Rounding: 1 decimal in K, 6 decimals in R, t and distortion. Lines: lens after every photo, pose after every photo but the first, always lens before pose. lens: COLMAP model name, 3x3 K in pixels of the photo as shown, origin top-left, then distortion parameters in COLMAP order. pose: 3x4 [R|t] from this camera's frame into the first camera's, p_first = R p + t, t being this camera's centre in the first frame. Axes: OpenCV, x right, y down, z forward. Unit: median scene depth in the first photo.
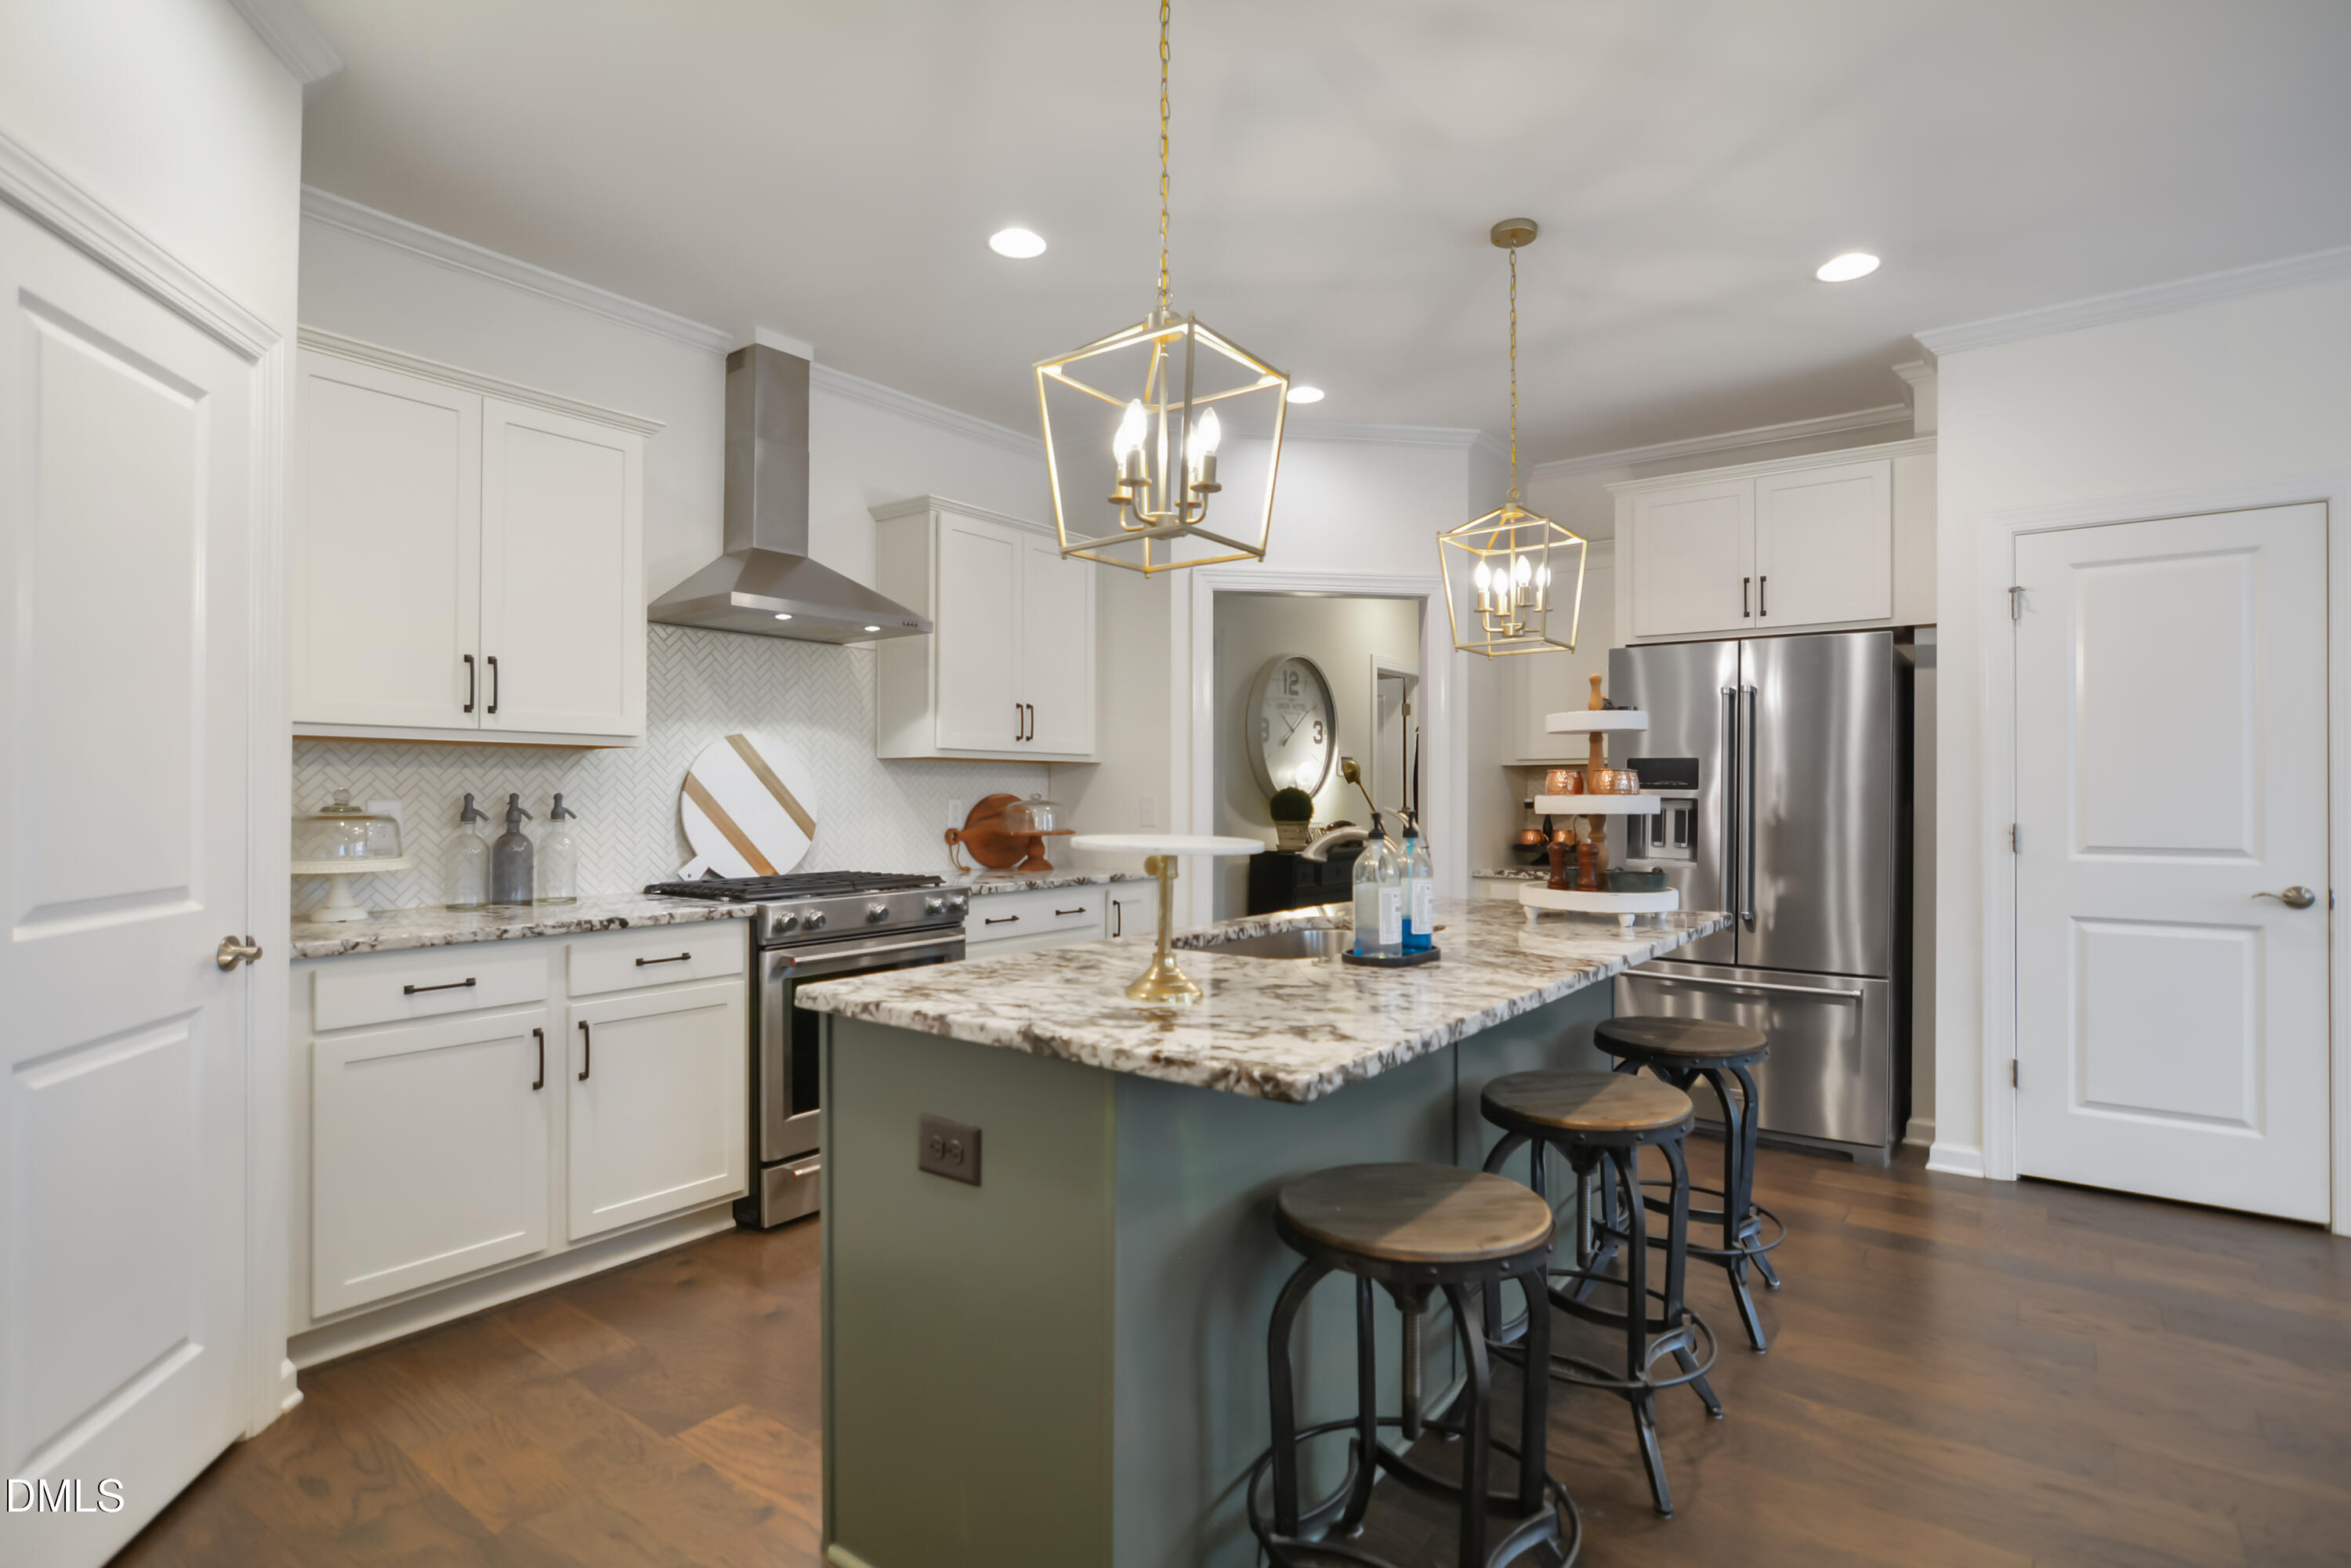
lens RADIAL K [[1157.1, 0, 1173.1], [0, 1157.1, 794.0], [0, 0, 1]] dist [-0.025241, 0.008854]
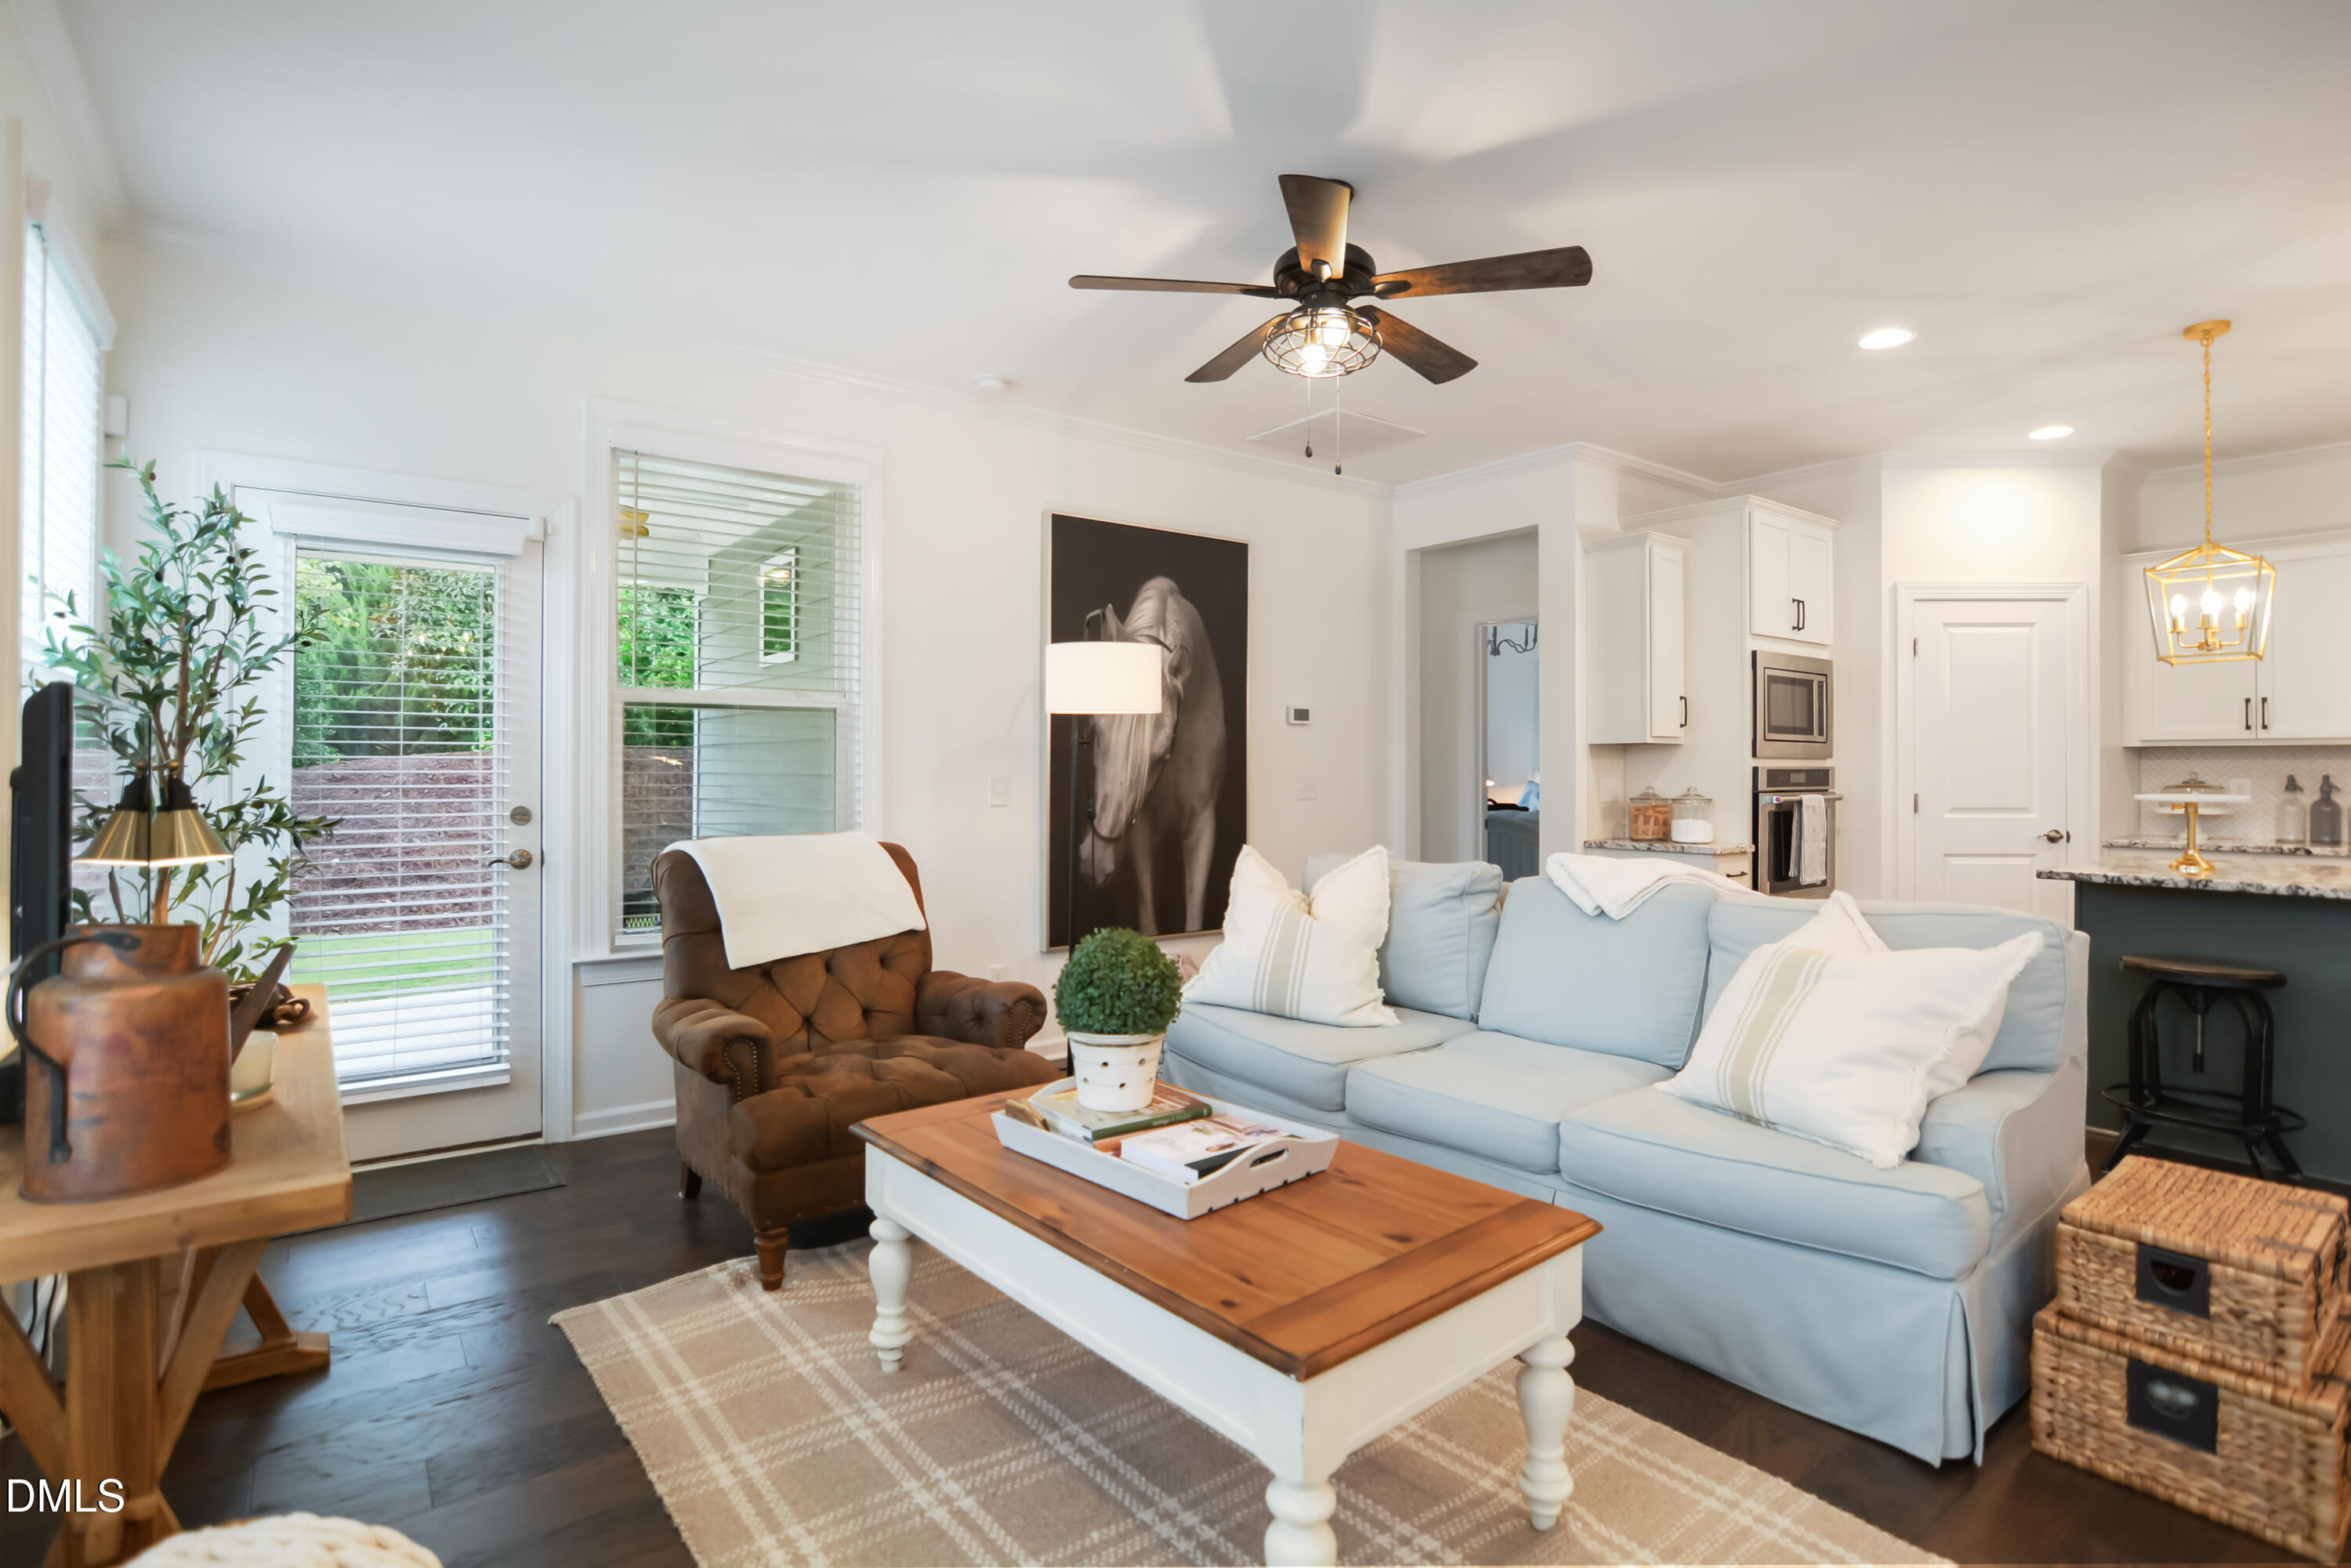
lens RADIAL K [[1157.1, 0, 1185.5], [0, 1157.1, 751.5], [0, 0, 1]] dist [-0.025241, 0.008854]
pose [[-0.269183, -0.018757, -0.962906, 1.306372], [-0.007006, 0.999822, -0.017518, 0.005284], [0.963063, 0.002031, -0.269267, -0.109037]]
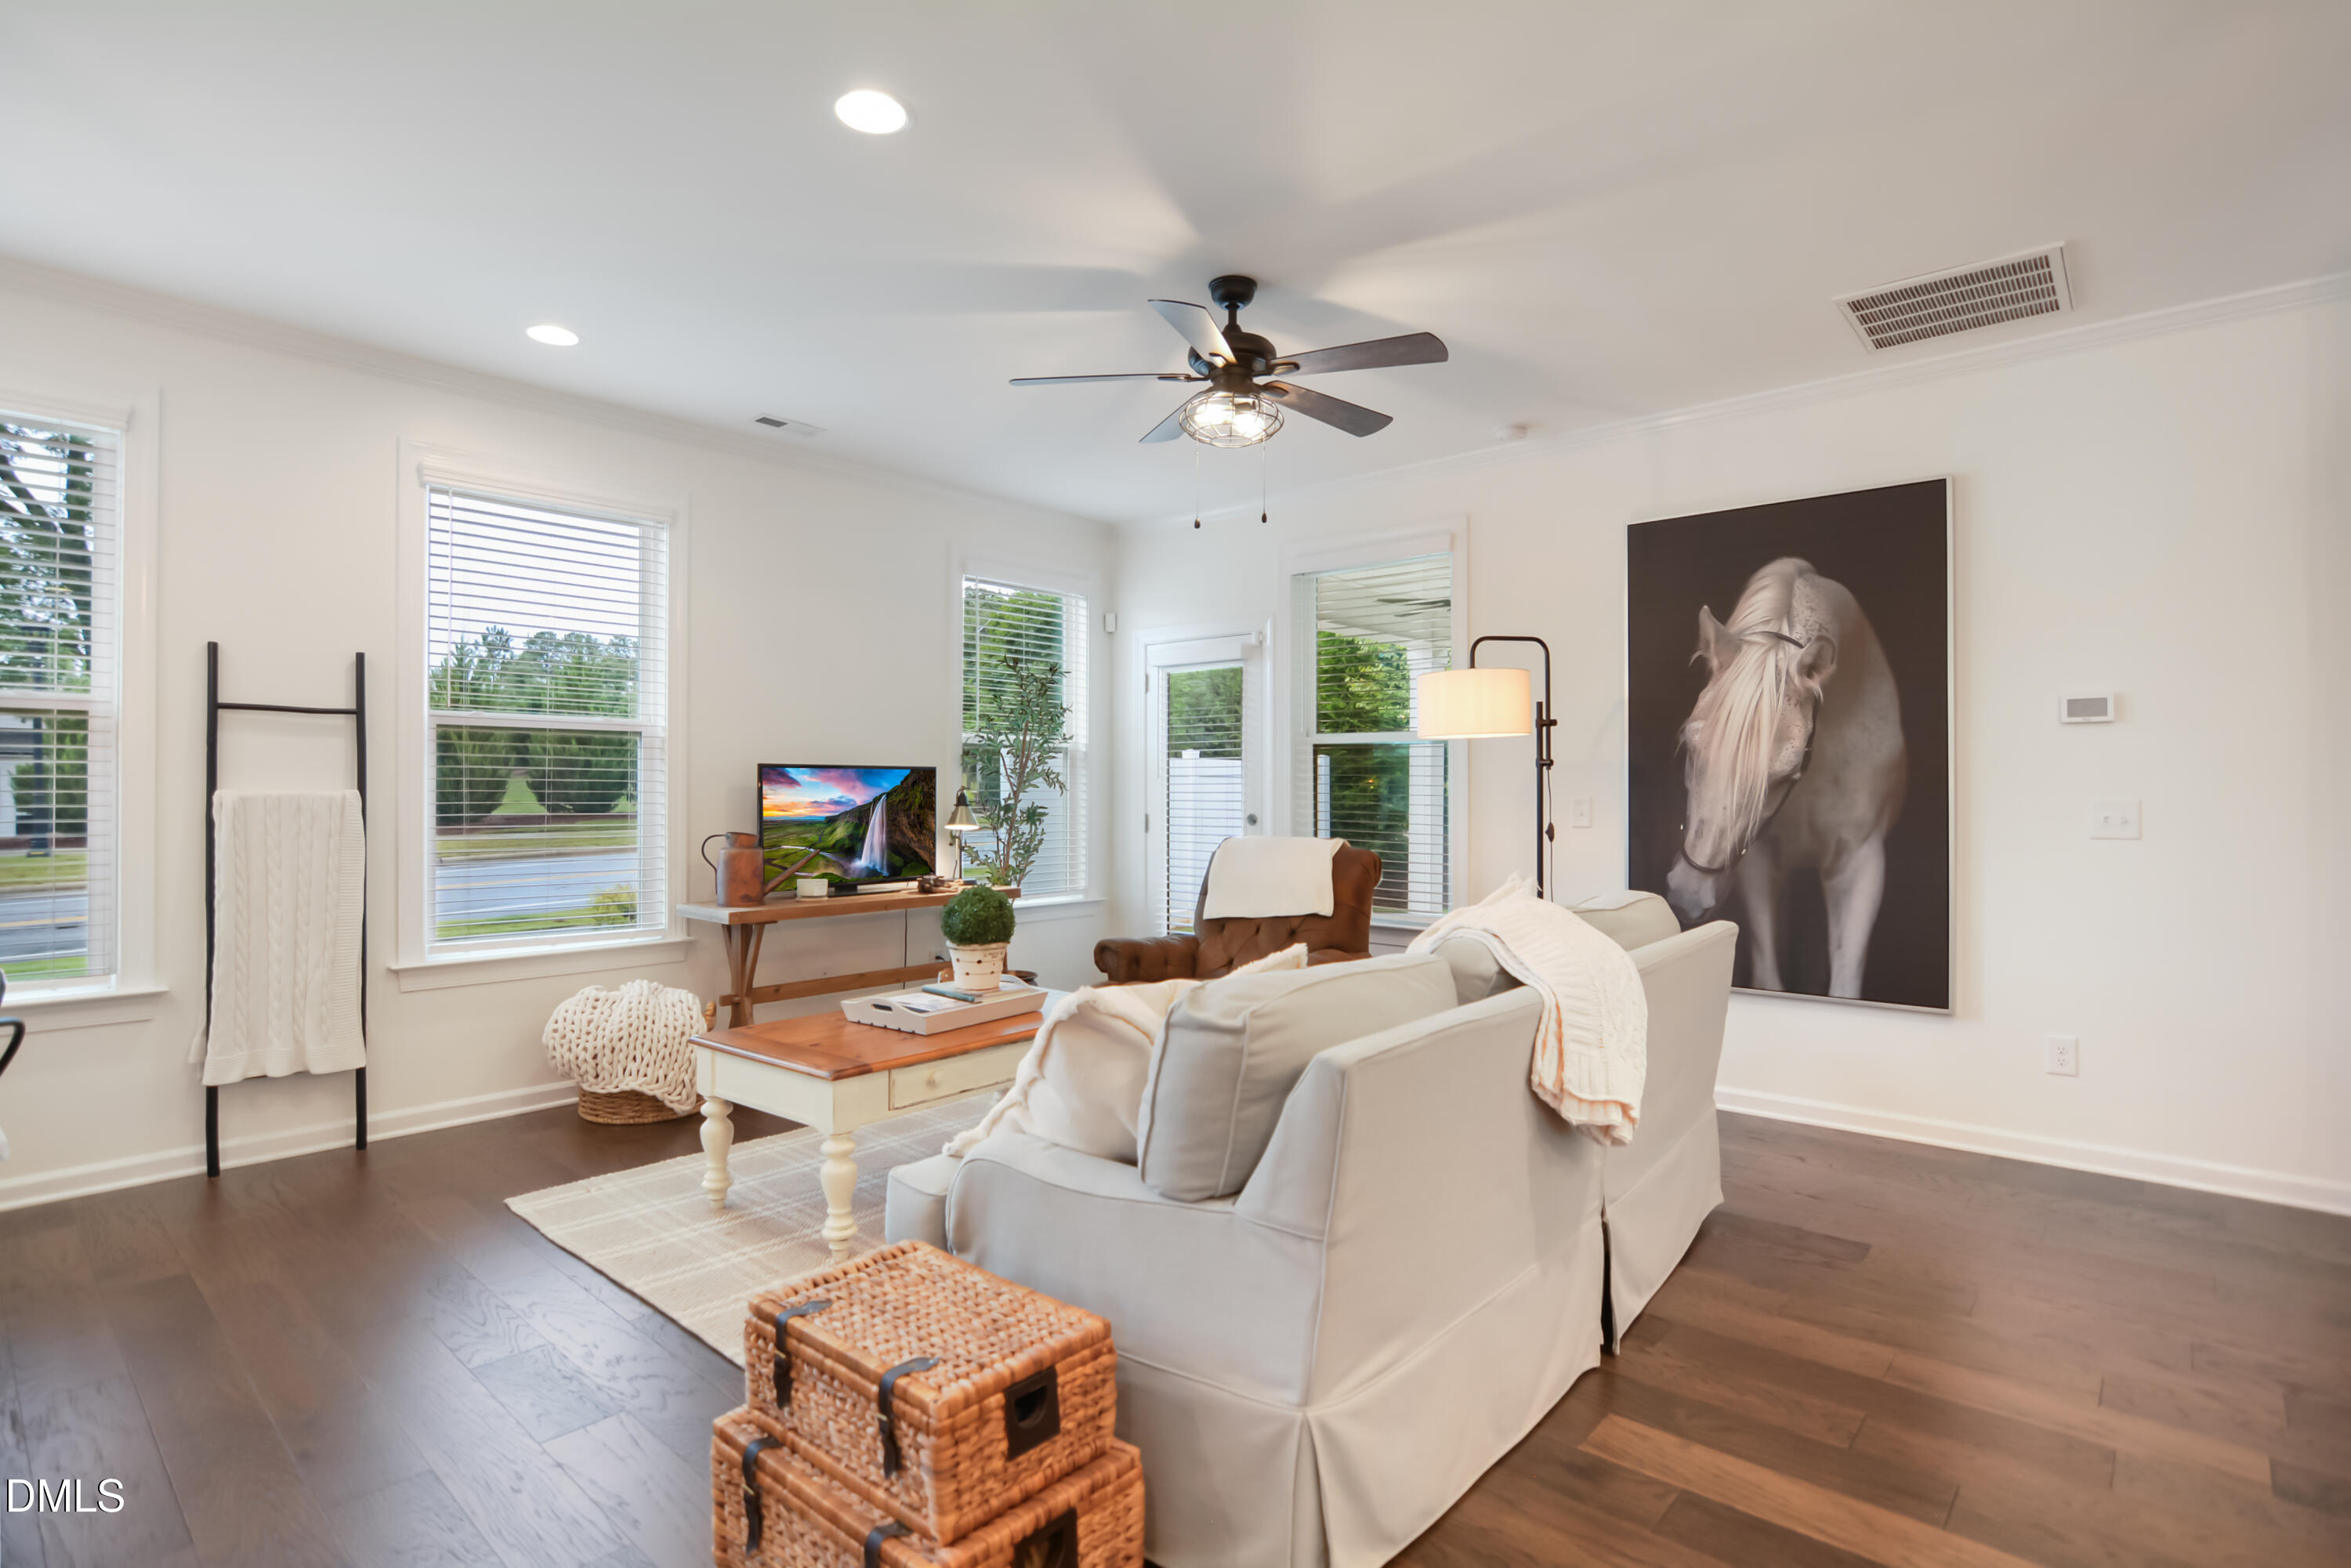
lens RADIAL K [[1157.1, 0, 1169.8], [0, 1157.1, 771.6], [0, 0, 1]] dist [-0.025241, 0.008854]
pose [[-0.995550, -0.003990, 0.094147, 0.422172], [-0.004706, 0.999962, -0.007383, -0.006531], [-0.094114, -0.007793, -0.995531, 0.732765]]
